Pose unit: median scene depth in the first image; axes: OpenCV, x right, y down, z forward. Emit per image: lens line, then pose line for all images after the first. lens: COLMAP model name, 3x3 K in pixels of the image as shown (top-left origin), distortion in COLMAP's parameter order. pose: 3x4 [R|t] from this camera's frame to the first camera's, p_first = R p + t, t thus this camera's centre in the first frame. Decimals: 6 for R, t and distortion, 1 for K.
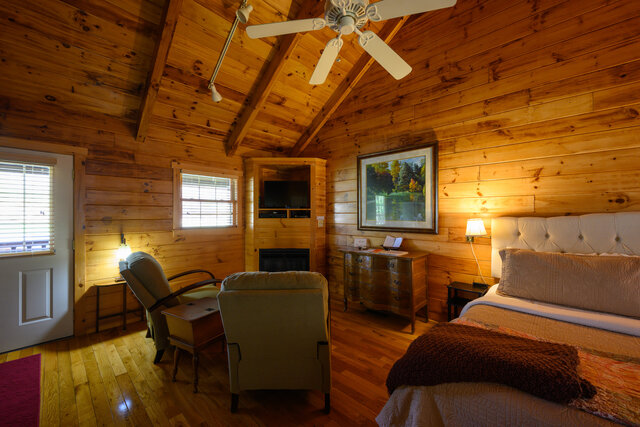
lens RADIAL K [[255.3, 0, 320.8], [0, 255.3, 215.4], [0, 0, 1]] dist [0.001803, 0.000131]
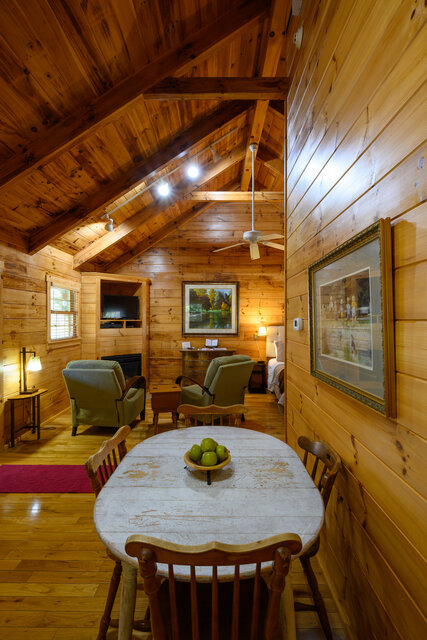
lens RADIAL K [[312.4, 0, 213.5], [0, 312.4, 320.0], [0, 0, 1]] dist [-0.001399, -0.000092]
pose [[0.732683, -0.001110, 0.680569, -1.013571], [-0.000185, 0.999998, 0.001830, -0.036013], [-0.680570, -0.001467, 0.732682, -0.381204]]
